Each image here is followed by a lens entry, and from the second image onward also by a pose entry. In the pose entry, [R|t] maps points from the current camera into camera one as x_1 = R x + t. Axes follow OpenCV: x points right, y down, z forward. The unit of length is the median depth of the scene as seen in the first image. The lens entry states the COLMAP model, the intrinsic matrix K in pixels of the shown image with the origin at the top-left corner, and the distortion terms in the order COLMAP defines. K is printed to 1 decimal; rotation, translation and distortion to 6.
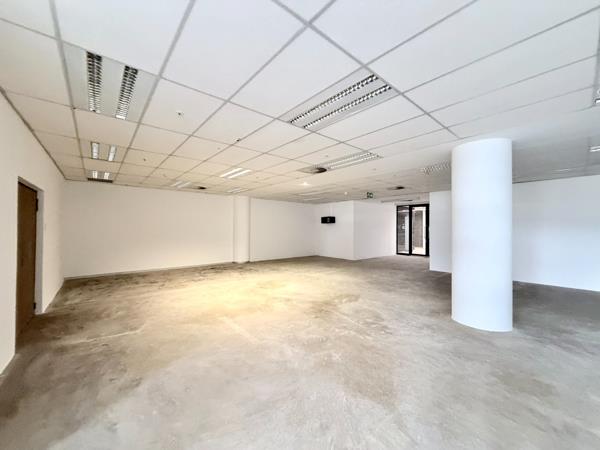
lens RADIAL K [[238.2, 0, 300.0], [0, 238.2, 225.6], [0, 0, 1]] dist [-0.001976, 0.000662]
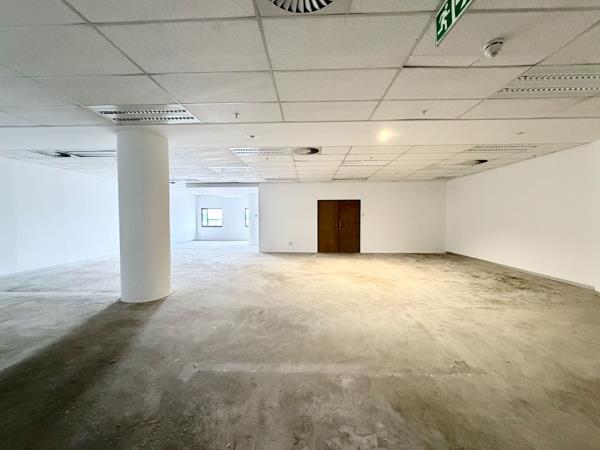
lens RADIAL K [[238.2, 0, 298.7], [0, 238.2, 225.6], [0, 0, 1]] dist [-0.001976, 0.000662]
pose [[-0.680335, 0.019458, -0.732643, 0.812411], [0.007141, 0.999776, 0.019923, 0.043306], [0.732866, 0.008323, -0.680322, 1.705728]]
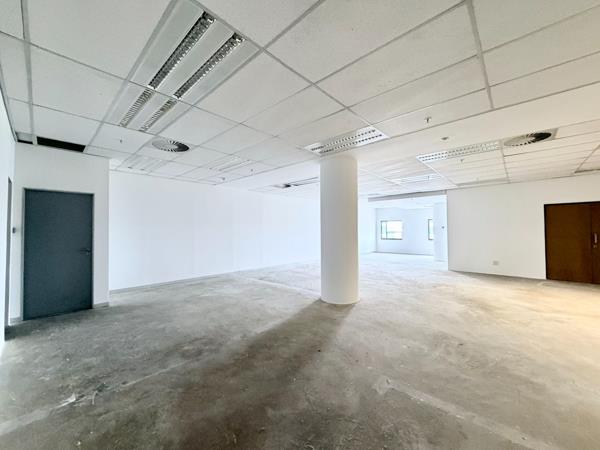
lens RADIAL K [[238.2, 0, 300.2], [0, 238.2, 224.5], [0, 0, 1]] dist [-0.001976, 0.000662]
pose [[-0.993112, -0.002511, -0.117144, 0.834825], [0.002324, 0.999152, -0.041115, 0.043452], [0.117148, -0.041104, -0.992263, 1.689200]]
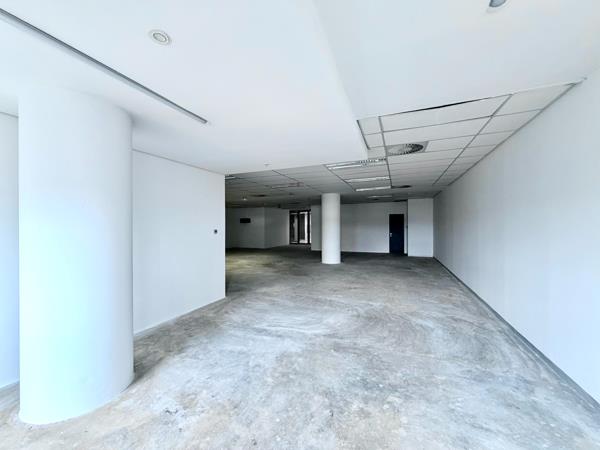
lens RADIAL K [[238.2, 0, 297.6], [0, 238.2, 226.4], [0, 0, 1]] dist [-0.001976, 0.000662]
pose [[0.895627, -0.008101, 0.444732, -0.525074], [0.003023, 0.999922, 0.012126, -0.014801], [-0.444796, -0.009516, 0.895581, -0.845787]]
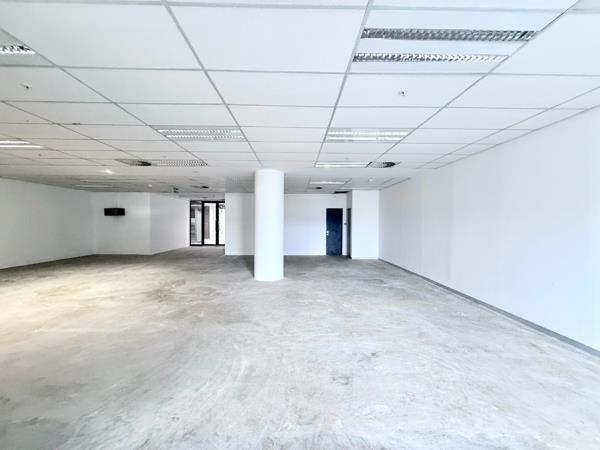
lens RADIAL K [[238.2, 0, 299.6], [0, 238.2, 225.6], [0, 0, 1]] dist [-0.001976, 0.000662]
pose [[0.635463, -0.010044, 0.772066, -0.292876], [-0.011887, 0.999670, 0.022789, -0.003264], [-0.772040, -0.023659, 0.635134, -0.163576]]
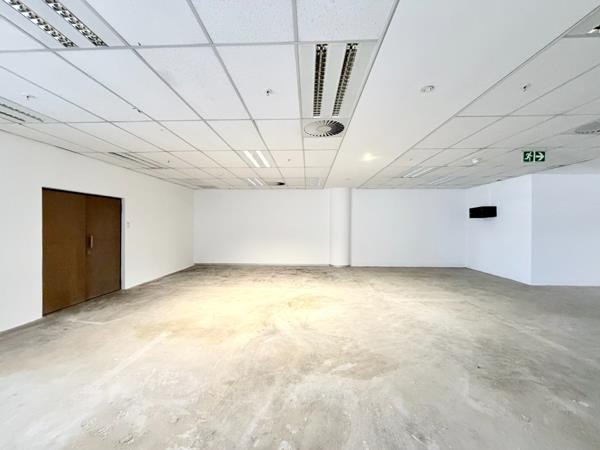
lens RADIAL K [[238.2, 0, 299.3], [0, 238.2, 226.3], [0, 0, 1]] dist [-0.001976, 0.000662]
pose [[0.733437, -0.001297, -0.679756, 0.448160], [0.009345, 0.999923, 0.008174, 0.007999], [0.679693, -0.012347, 0.733393, 0.548147]]
